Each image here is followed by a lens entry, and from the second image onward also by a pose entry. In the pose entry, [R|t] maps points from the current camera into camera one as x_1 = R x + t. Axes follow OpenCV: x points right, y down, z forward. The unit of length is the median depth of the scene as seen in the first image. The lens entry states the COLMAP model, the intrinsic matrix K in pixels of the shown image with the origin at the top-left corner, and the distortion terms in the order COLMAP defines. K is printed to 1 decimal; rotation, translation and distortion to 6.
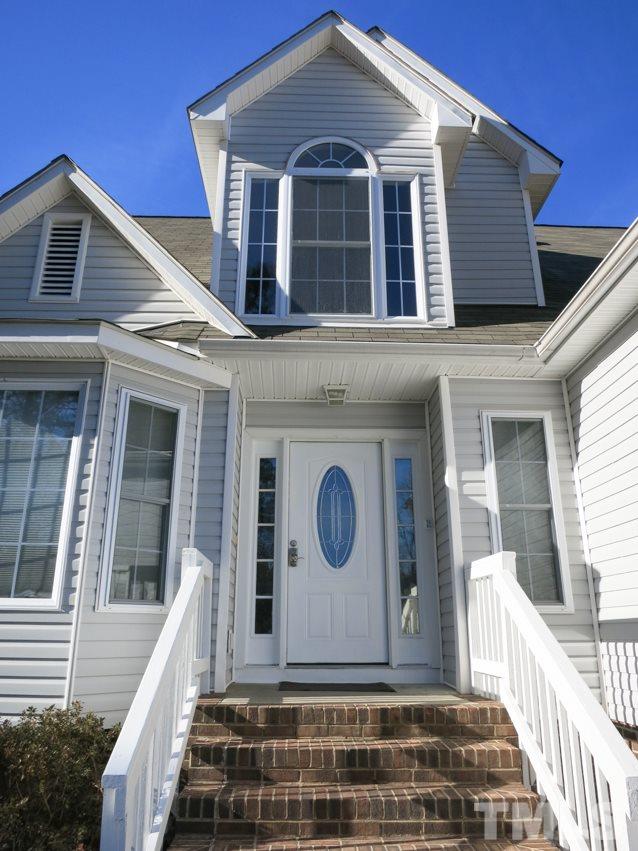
lens RADIAL K [[616.9, 0, 319.9], [0, 616.9, 441.0], [0, 0, 1]] dist [-0.038265, -0.008038]
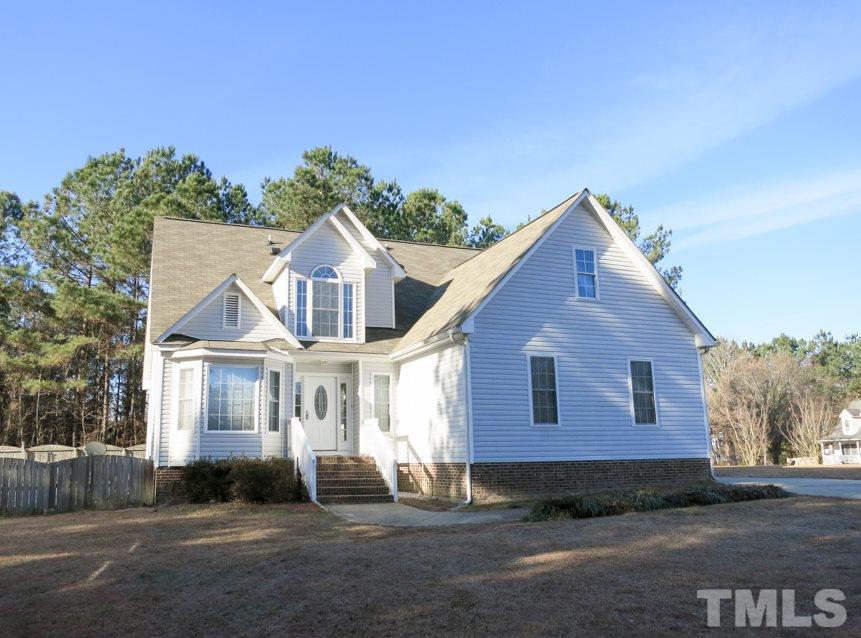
lens RADIAL K [[686.0, 0, 430.5], [0, 686.0, 319.0], [0, 0, 1]] dist [-0.195747, -0.000922]
pose [[0.927188, 0.049657, 0.371289, -0.725750], [-0.086055, 0.992901, 0.082105, -0.594490], [-0.364577, -0.108078, 0.924880, -2.187380]]
